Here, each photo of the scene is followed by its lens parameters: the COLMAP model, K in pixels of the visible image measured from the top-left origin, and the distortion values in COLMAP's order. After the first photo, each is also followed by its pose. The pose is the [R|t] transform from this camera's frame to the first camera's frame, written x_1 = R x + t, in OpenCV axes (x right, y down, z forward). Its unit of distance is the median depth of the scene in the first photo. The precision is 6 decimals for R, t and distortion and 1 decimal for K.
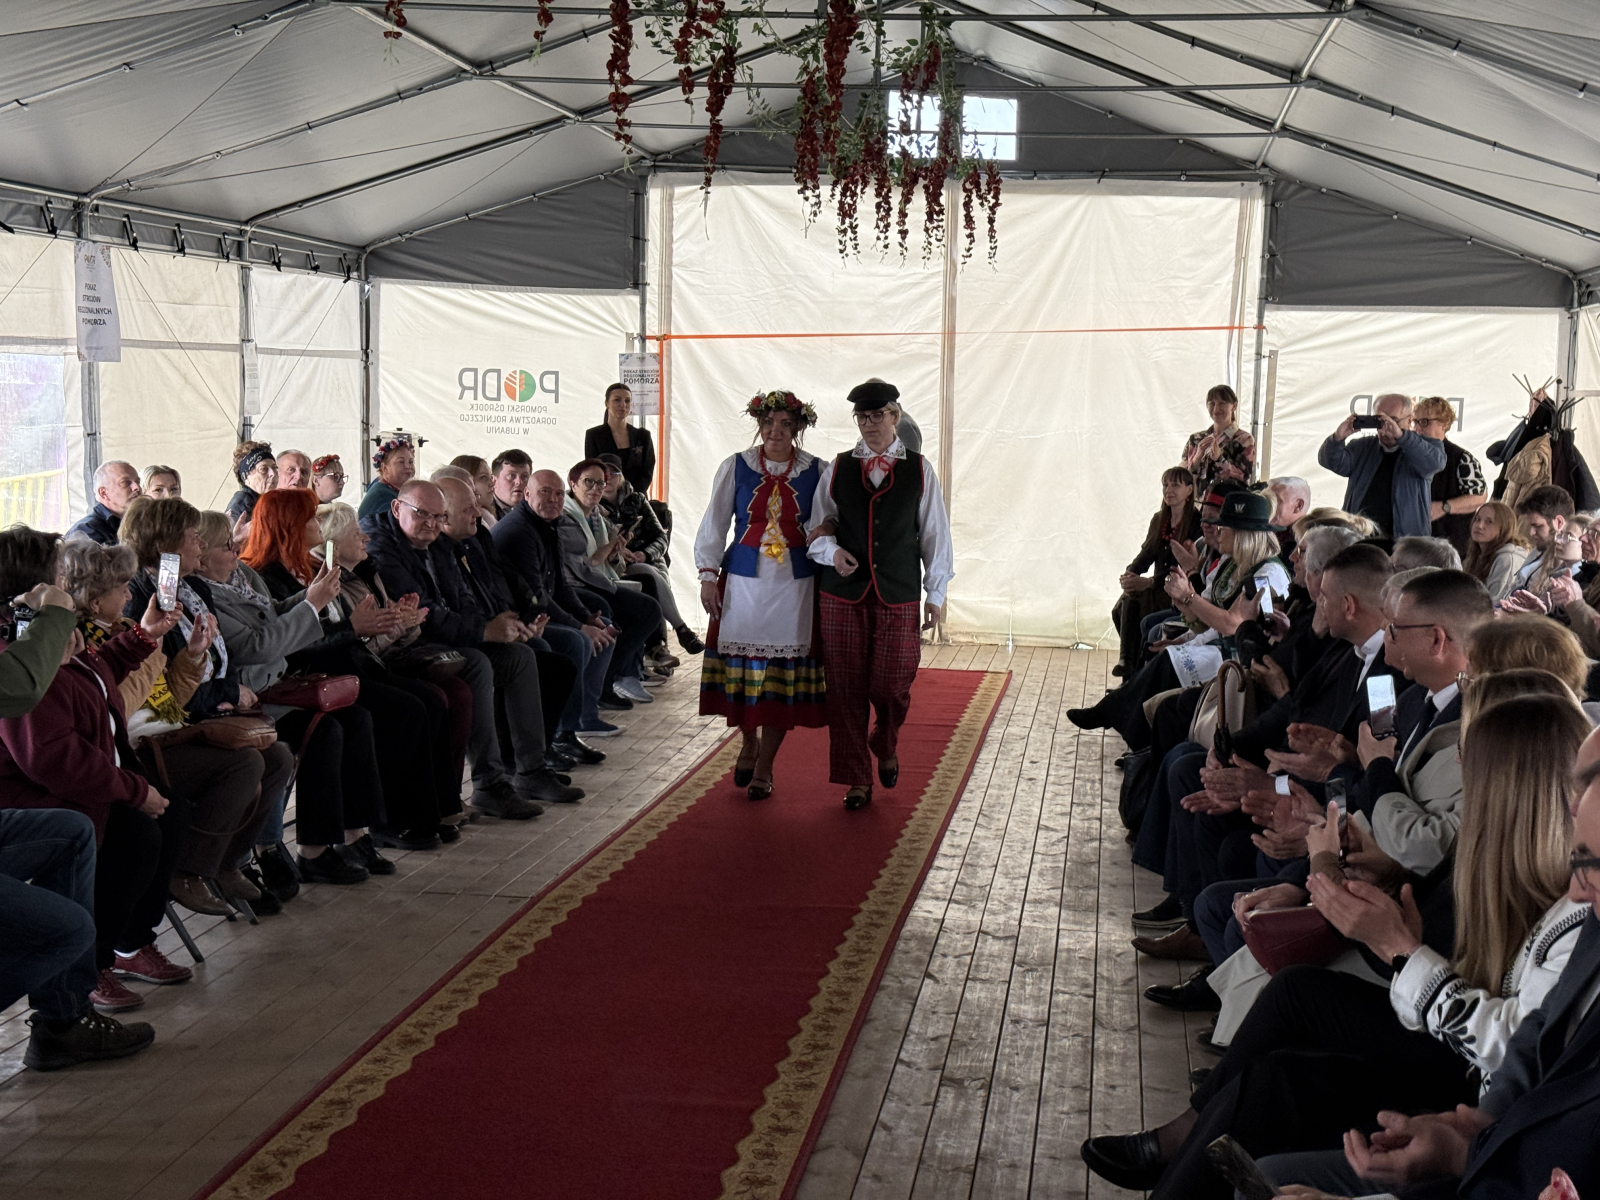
lens RADIAL K [[2146.9, 0, 795.9], [0, 2146.9, 594.7], [0, 0, 1]] dist [0.113577, 0.000000]
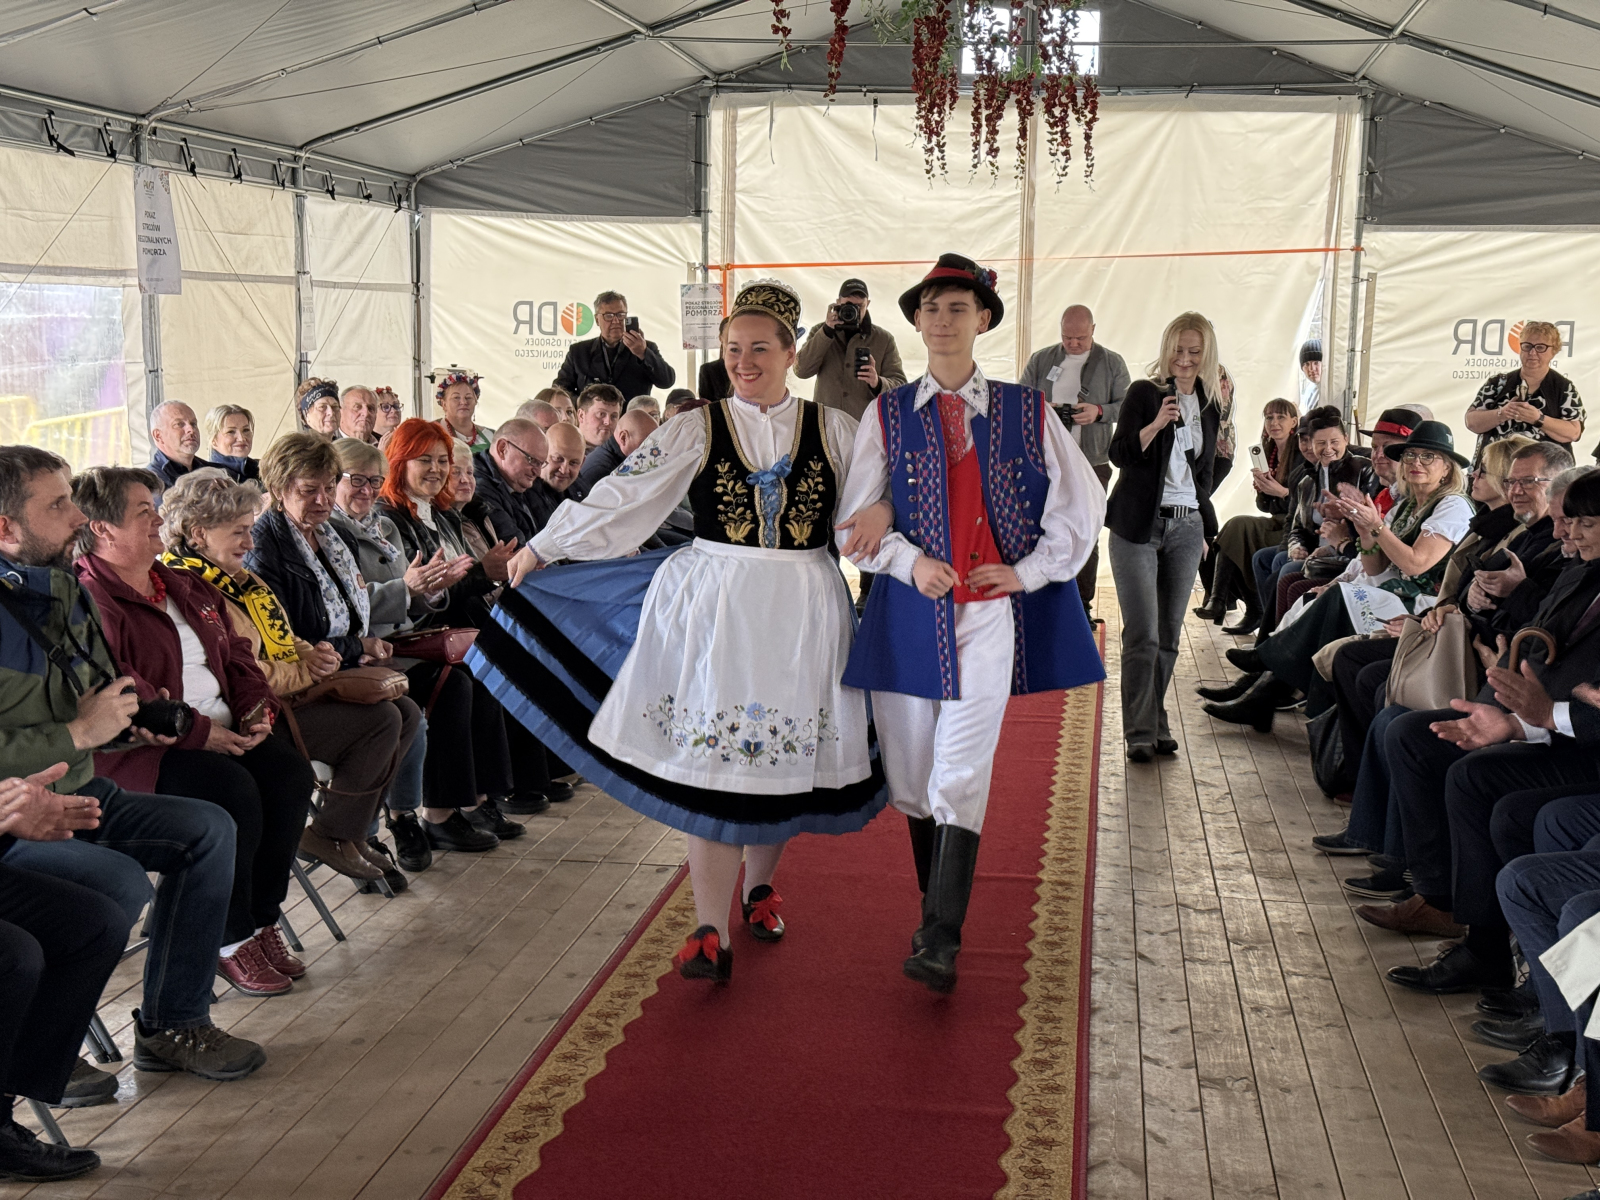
lens RADIAL K [[2146.9, 0, 769.0], [0, 2146.9, 594.3], [0, 0, 1]] dist [0.113577, 0.000000]
pose [[0.999927, -0.006603, -0.010165, -0.040694], [0.006883, 0.999591, 0.027752, -0.000484], [0.009978, -0.027820, 0.999563, 0.045721]]
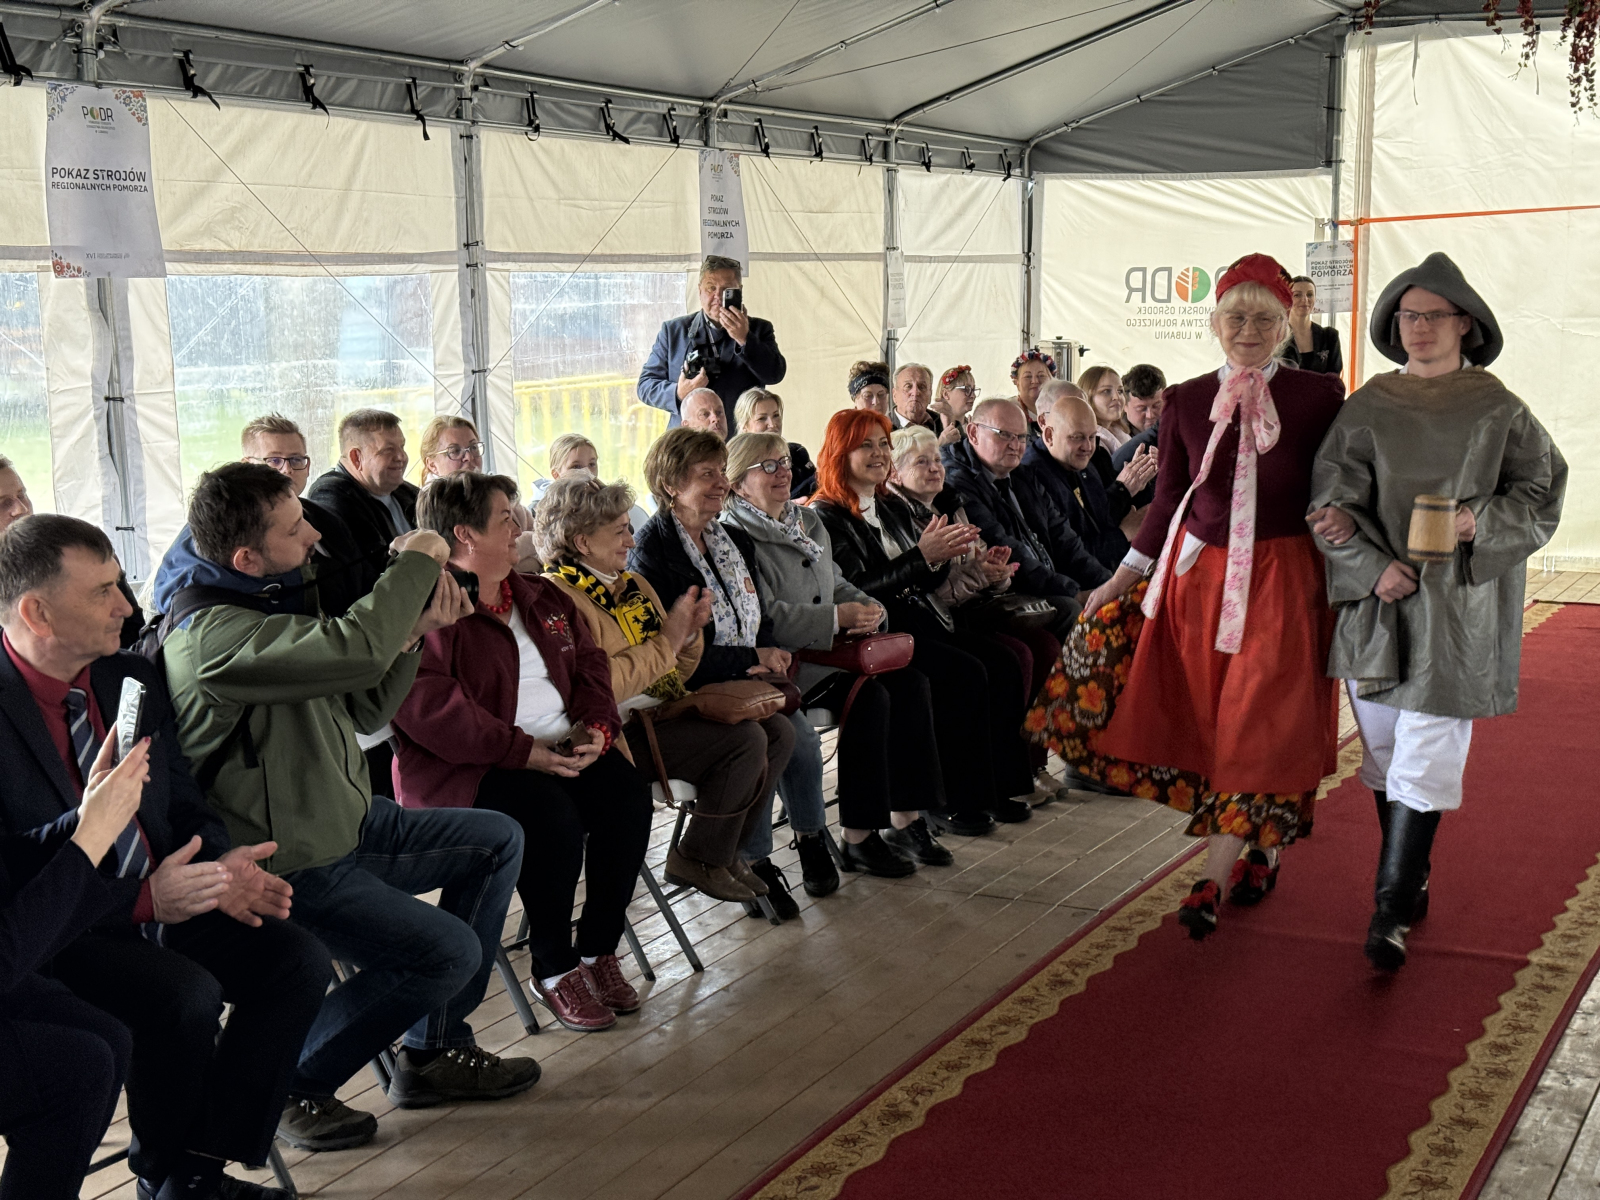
lens RADIAL K [[2146.9, 0, 802.1], [0, 2146.9, 614.2], [0, 0, 1]] dist [0.113577, 0.000000]
pose [[0.944232, 0.017953, -0.328790, 0.020953], [-0.000298, 0.998559, 0.053669, -0.009316], [0.329280, -0.050578, 0.942877, 0.102713]]
